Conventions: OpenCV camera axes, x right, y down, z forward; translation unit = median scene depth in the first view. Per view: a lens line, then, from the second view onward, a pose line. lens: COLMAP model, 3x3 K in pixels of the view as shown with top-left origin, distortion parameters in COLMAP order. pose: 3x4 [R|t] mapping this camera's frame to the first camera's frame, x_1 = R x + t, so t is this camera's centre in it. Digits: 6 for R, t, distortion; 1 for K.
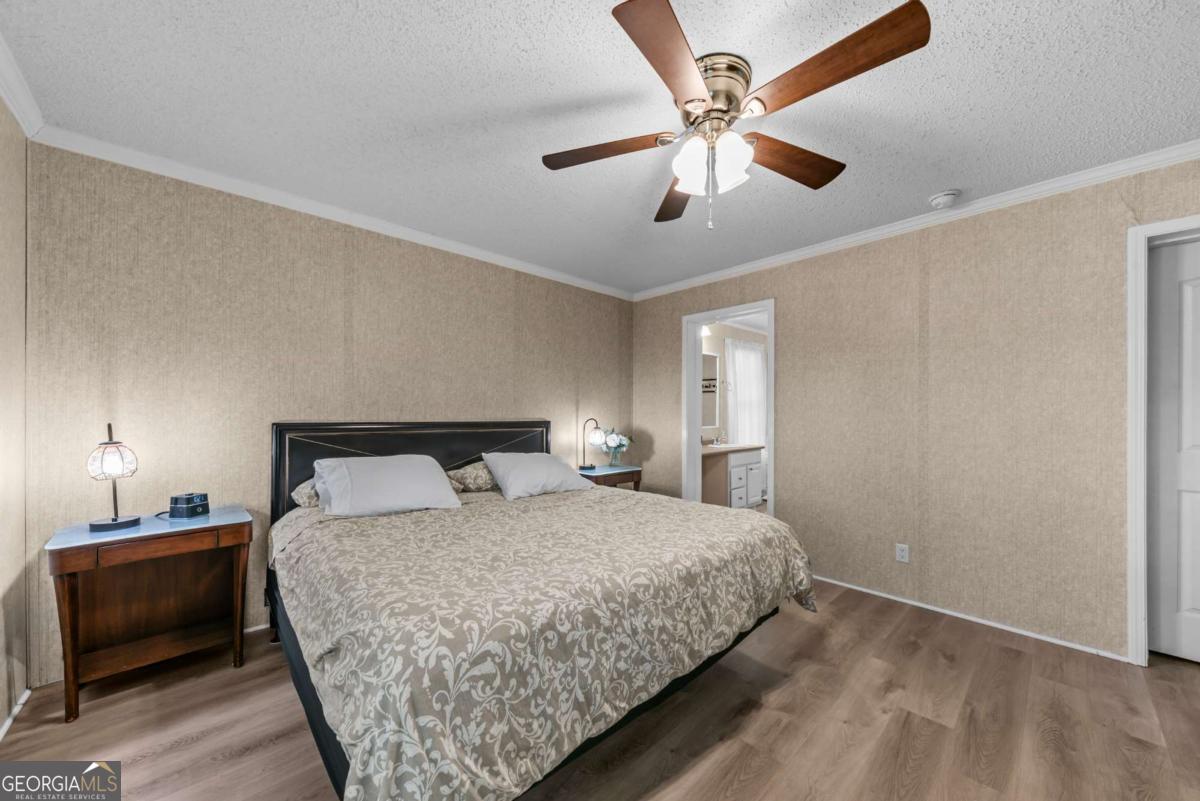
lens RADIAL K [[419.2, 0, 600.5], [0, 419.2, 415.7], [0, 0, 1]] dist [0.012652, -0.004531]
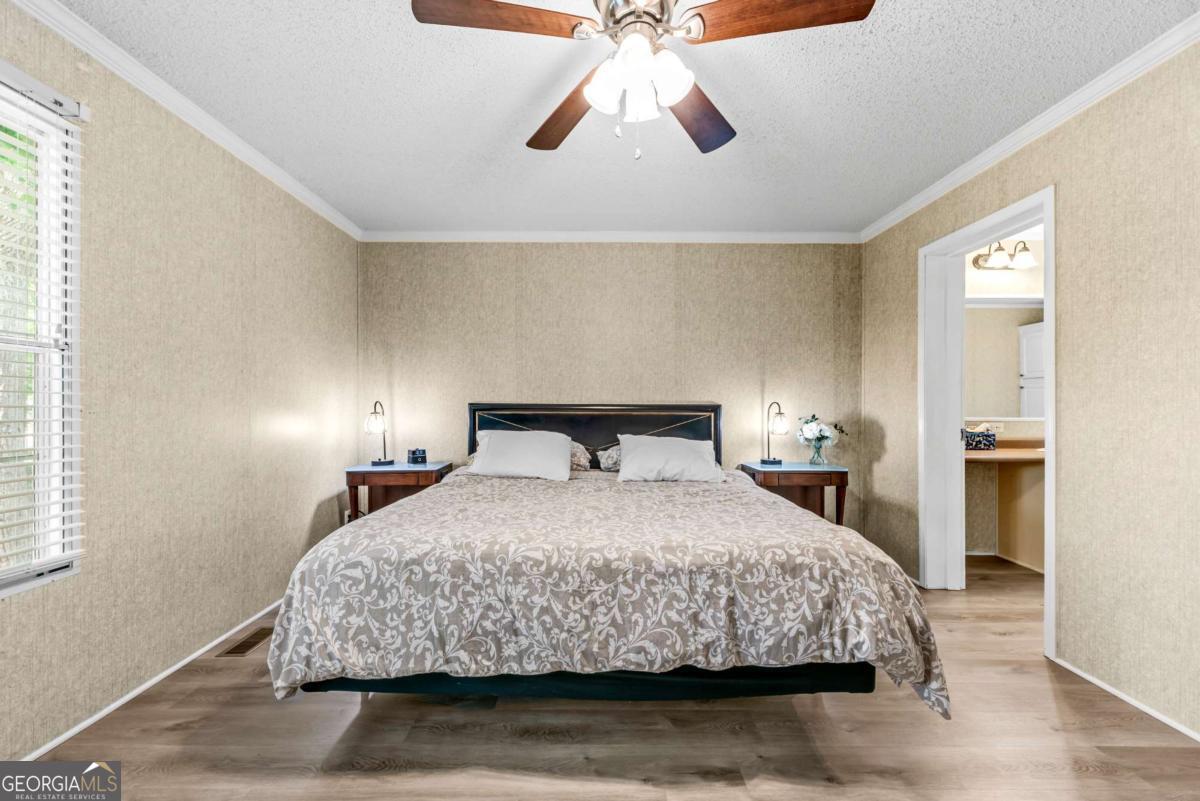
lens RADIAL K [[464.1, 0, 601.4], [0, 464.1, 407.5], [0, 0, 1]] dist [0.012278, -0.000010]
pose [[0.741873, 0.002217, -0.670537, 0.851562], [-0.003118, 0.999995, -0.000143, 0.047172], [0.670533, 0.002197, 0.741876, 0.278305]]
